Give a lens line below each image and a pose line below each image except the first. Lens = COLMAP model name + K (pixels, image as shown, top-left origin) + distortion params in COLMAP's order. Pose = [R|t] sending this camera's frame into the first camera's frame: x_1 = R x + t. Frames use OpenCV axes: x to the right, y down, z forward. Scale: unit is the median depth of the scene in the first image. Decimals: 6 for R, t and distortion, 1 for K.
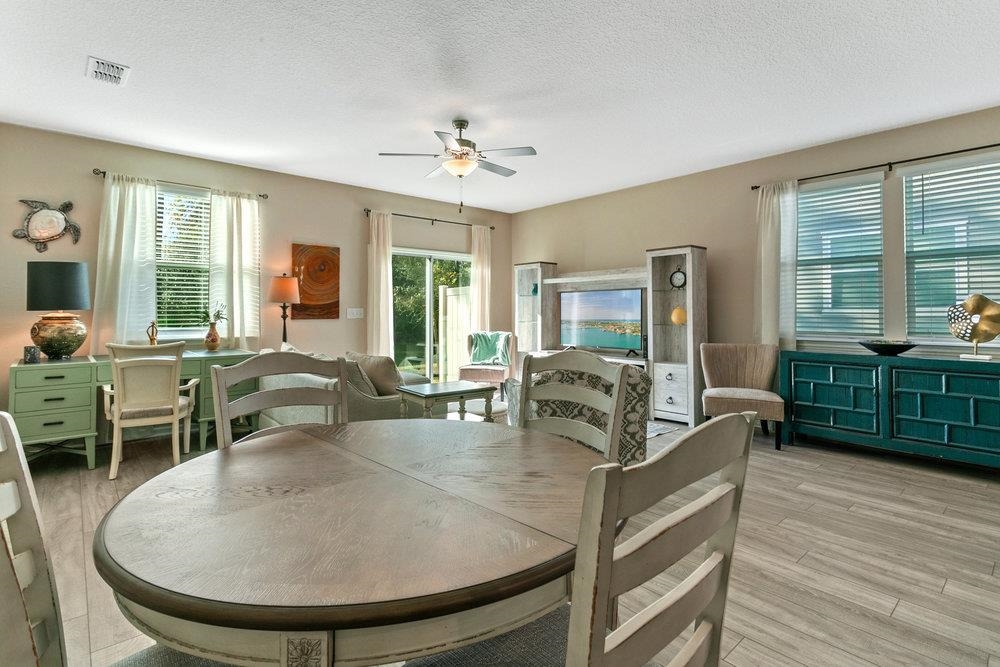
lens RADIAL K [[493.5, 0, 492.9], [0, 493.5, 301.3], [0, 0, 1]] dist [0.011307, 0.000346]
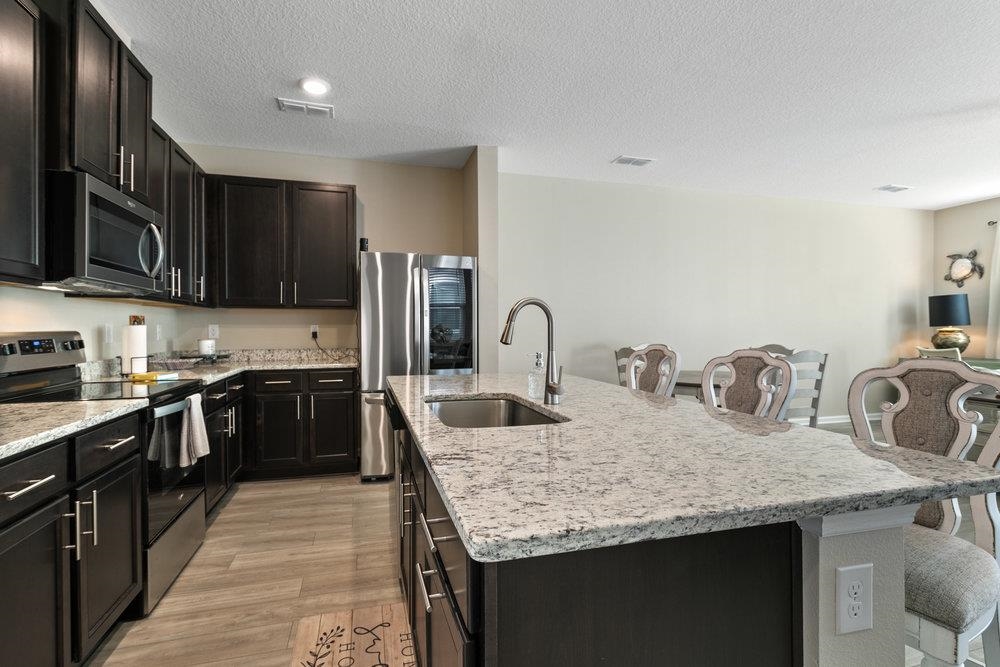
lens RADIAL K [[484.7, 0, 502.3], [0, 484.7, 332.3], [0, 0, 1]] dist [-0.000791, -0.000150]
pose [[-0.421301, 0.007761, -0.906888, 0.786810], [0.024690, 0.999691, -0.002915, 0.005244], [0.906585, -0.023619, -0.421362, 0.283625]]
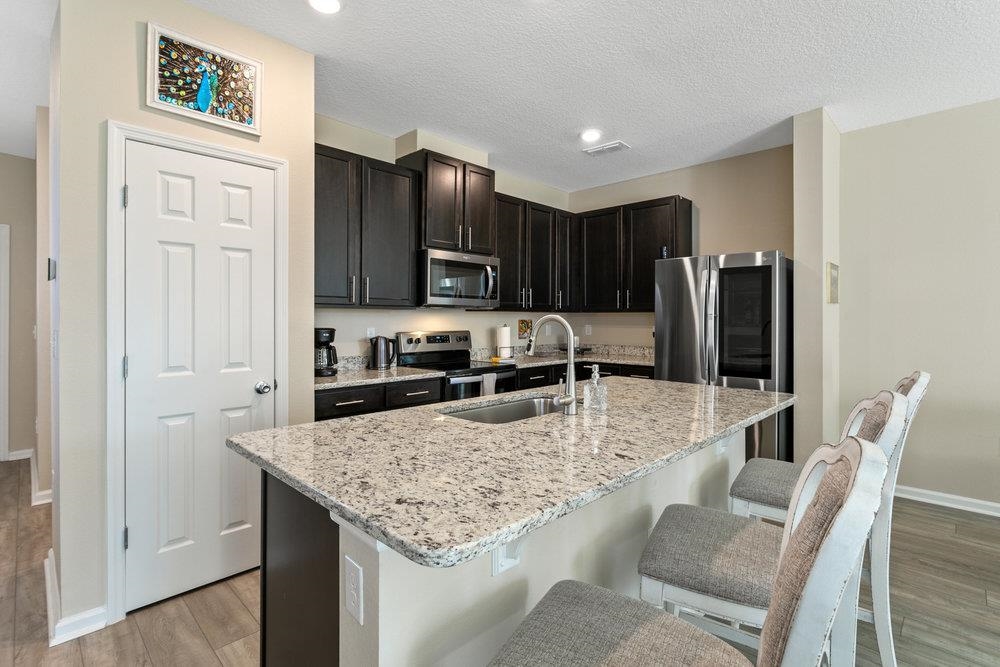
lens RADIAL K [[476.4, 0, 500.5], [0, 476.4, 318.8], [0, 0, 1]] dist [0.001578, 0.000477]
pose [[-0.997082, -0.003595, -0.076251, 0.547558], [-0.001654, 0.999673, -0.025510, -0.006688], [0.076317, -0.025310, -0.996762, 0.517964]]
